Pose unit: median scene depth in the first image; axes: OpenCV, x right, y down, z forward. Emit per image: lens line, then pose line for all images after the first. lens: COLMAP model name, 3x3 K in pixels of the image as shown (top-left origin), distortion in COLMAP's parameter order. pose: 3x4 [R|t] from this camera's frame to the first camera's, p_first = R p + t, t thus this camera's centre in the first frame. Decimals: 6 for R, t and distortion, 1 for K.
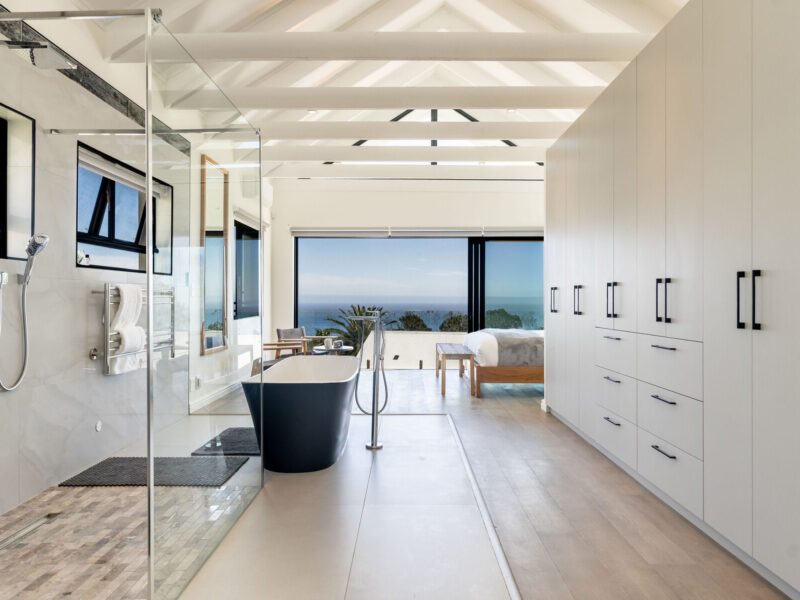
lens RADIAL K [[595.1, 0, 401.0], [0, 595.1, 301.3], [0, 0, 1]] dist [-0.000775, 0.000008]
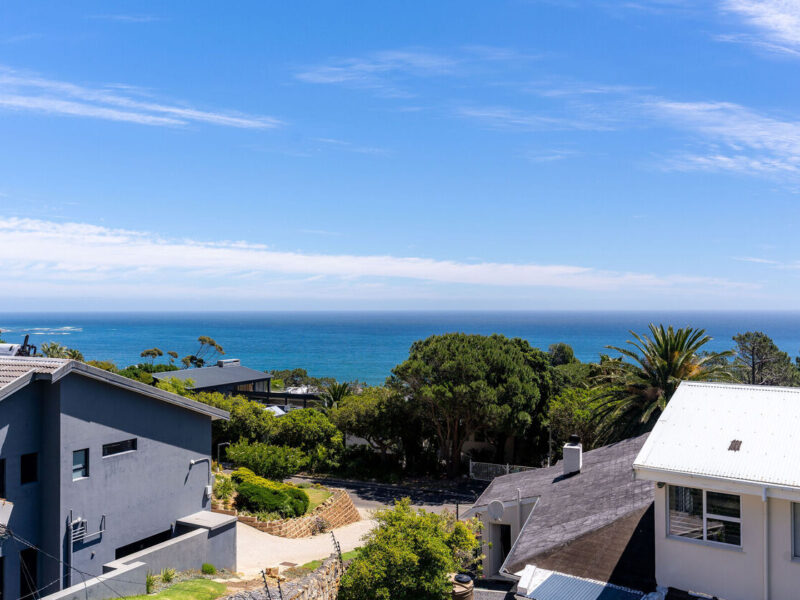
lens RADIAL K [[749.4, 0, 399.6], [0, 749.4, 300.8], [0, 0, 1]] dist [0.017129, 0.000000]
pose [[0.914423, -0.008032, -0.404681, -0.029074], [0.004459, 0.999942, -0.009771, -0.063006], [0.404736, 0.007131, 0.914406, 1.078323]]
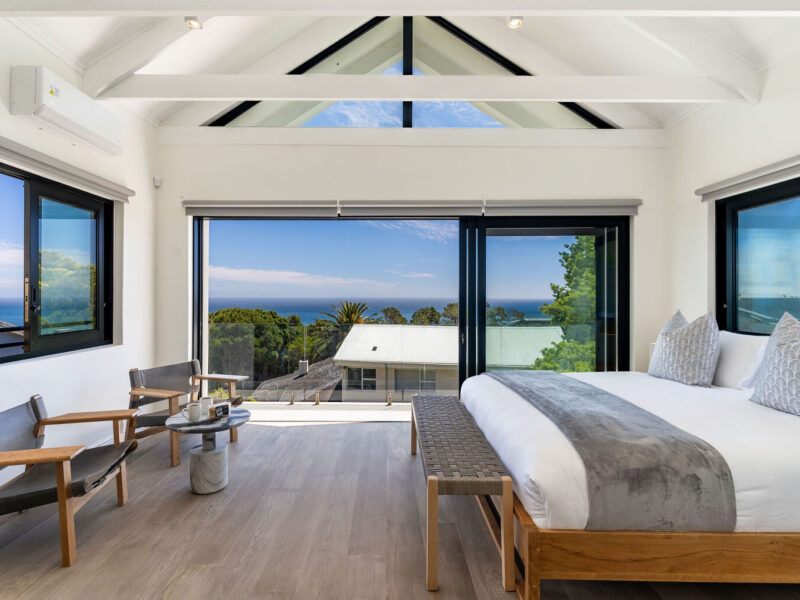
lens RADIAL K [[437.6, 0, 395.0], [0, 437.6, 295.8], [0, 0, 1]] dist [-0.000694, 0.001770]
pose [[0.999640, -0.000396, 0.026842, 0.029165], [0.000410, 1.000000, -0.000528, -0.021266], [-0.026841, 0.000539, 0.999640, 0.522013]]
